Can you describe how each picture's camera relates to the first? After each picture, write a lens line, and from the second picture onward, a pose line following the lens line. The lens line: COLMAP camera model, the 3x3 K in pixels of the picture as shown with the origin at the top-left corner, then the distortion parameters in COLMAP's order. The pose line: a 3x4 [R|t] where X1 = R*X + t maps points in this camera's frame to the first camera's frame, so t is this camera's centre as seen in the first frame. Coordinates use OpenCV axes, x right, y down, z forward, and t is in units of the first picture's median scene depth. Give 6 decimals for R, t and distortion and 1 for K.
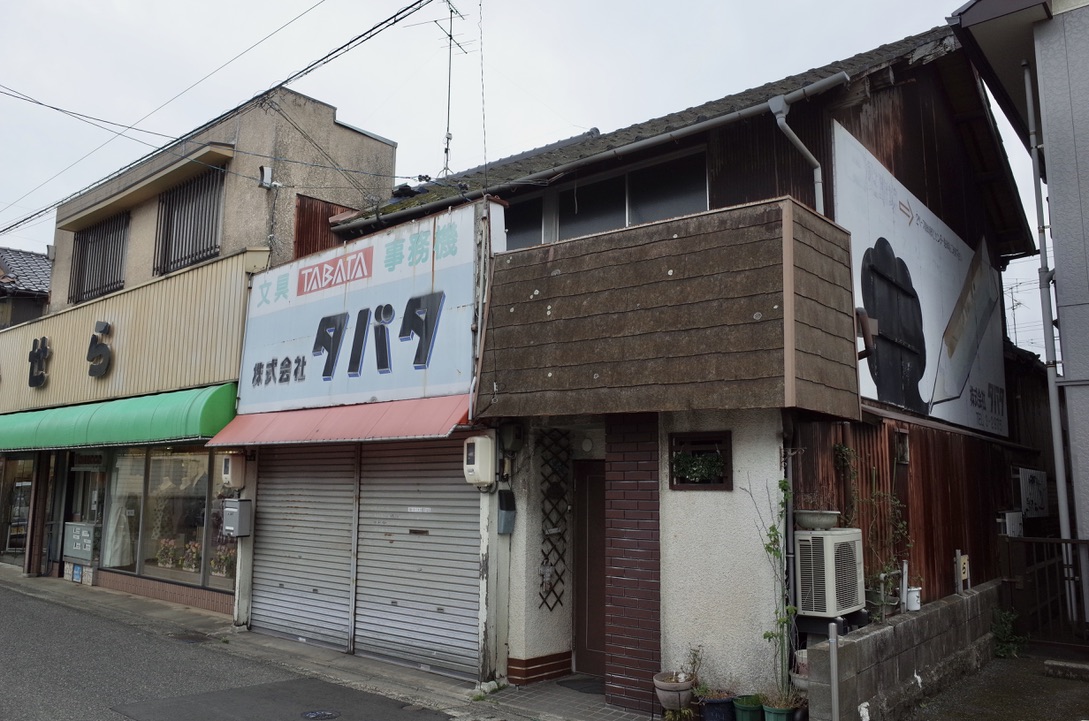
lens RADIAL K [[830.1, 0, 542.8], [0, 830.1, 363.7], [0, 0, 1]] dist [-0.010855, 0.001880]
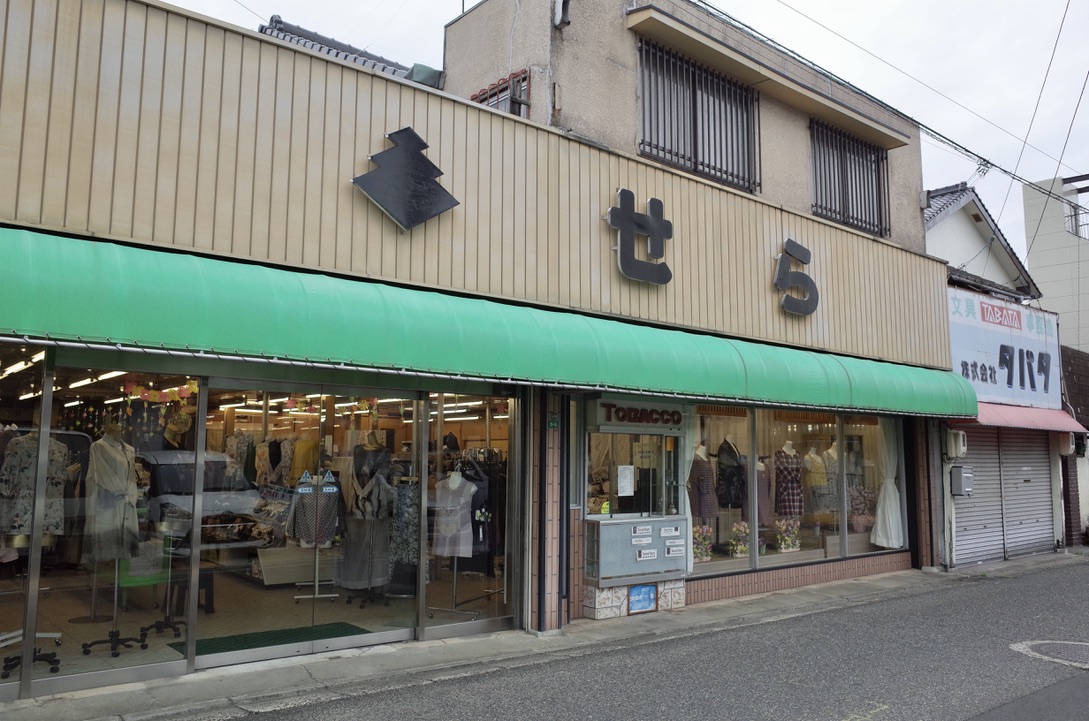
lens RADIAL K [[830.1, 0, 543.3], [0, 830.1, 357.7], [0, 0, 1]] dist [-0.010855, 0.001880]
pose [[0.166070, 0.107313, 0.980257, -1.863370], [-0.149917, 0.985254, -0.082462, 0.215458], [-0.974652, -0.133263, 0.179709, 1.529305]]
